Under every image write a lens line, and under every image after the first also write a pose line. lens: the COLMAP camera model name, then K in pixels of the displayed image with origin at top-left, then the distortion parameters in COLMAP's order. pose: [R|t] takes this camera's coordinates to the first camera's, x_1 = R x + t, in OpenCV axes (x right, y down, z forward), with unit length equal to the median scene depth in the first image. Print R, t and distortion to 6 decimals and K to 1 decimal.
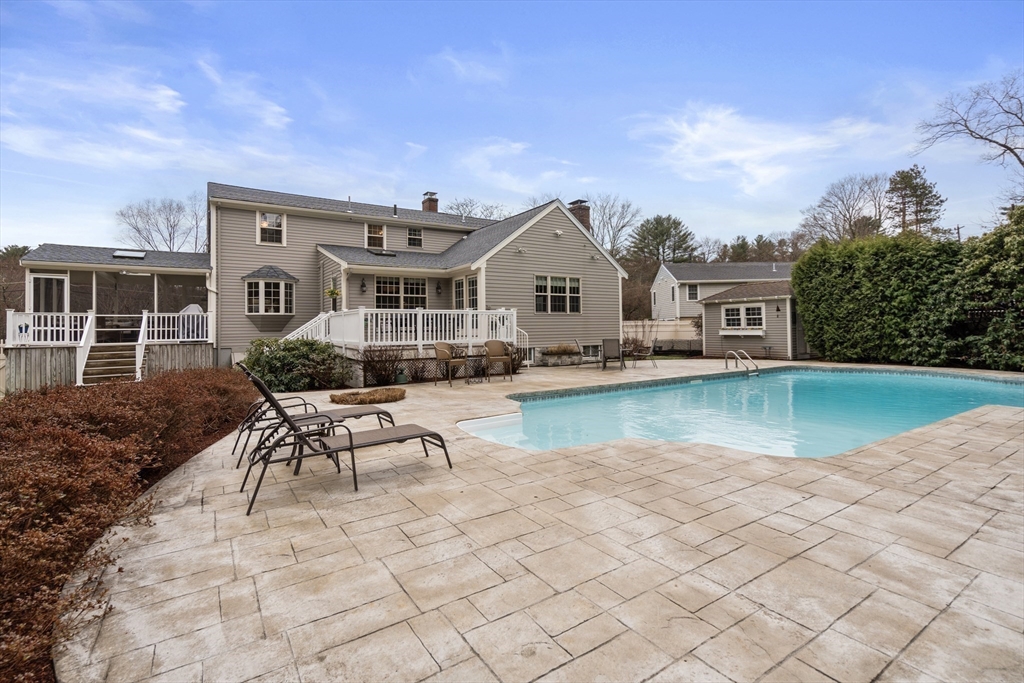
lens RADIAL K [[474.0, 0, 510.0], [0, 474.0, 325.9], [0, 0, 1]] dist [-0.003223, 0.001841]
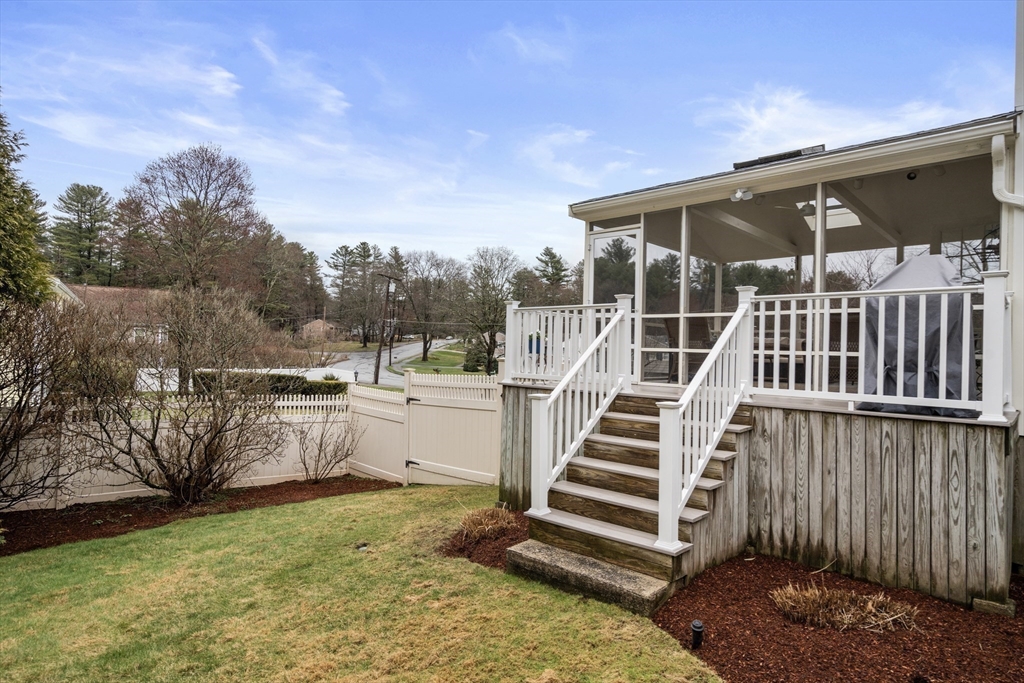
lens RADIAL K [[567.9, 0, 503.5], [0, 567.9, 336.7], [0, 0, 1]] dist [0.003332, 0.000109]
pose [[0.232580, -0.007637, -0.972547, -0.404012], [-0.027496, 0.999518, -0.014425, 0.006474], [0.972189, 0.030096, 0.232258, 0.674511]]
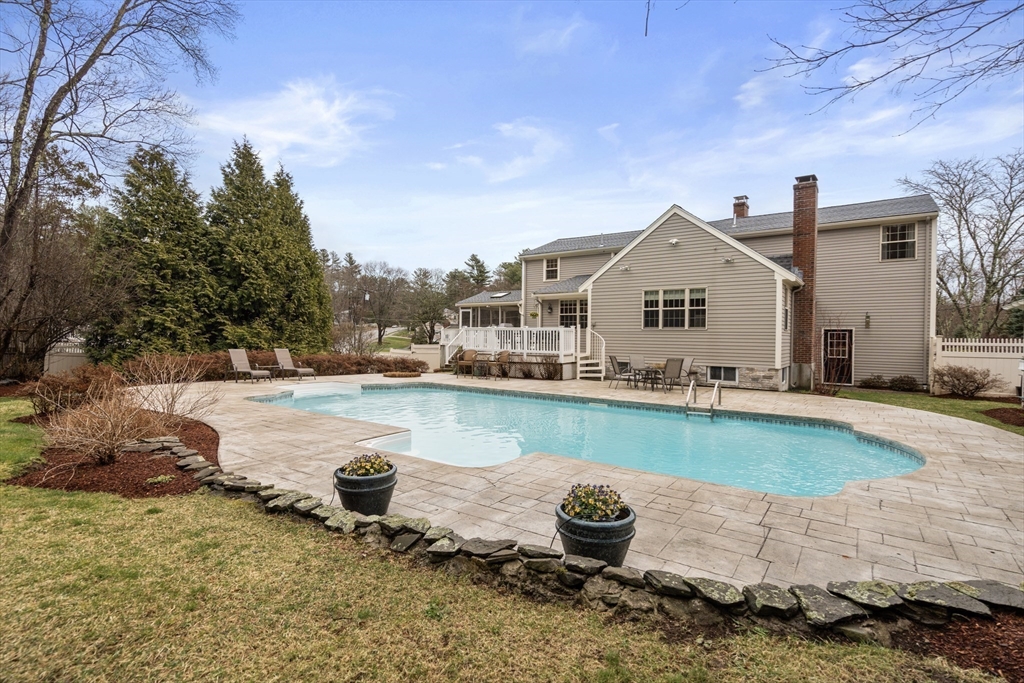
lens RADIAL K [[493.7, 0, 506.1], [0, 493.7, 340.2], [0, 0, 1]] dist [0.002662, 0.000307]
pose [[0.360726, 0.021947, -0.932414, 0.903948], [-0.015331, 0.999728, 0.017600, -0.016614], [0.932546, 0.007946, 0.360964, 0.357722]]
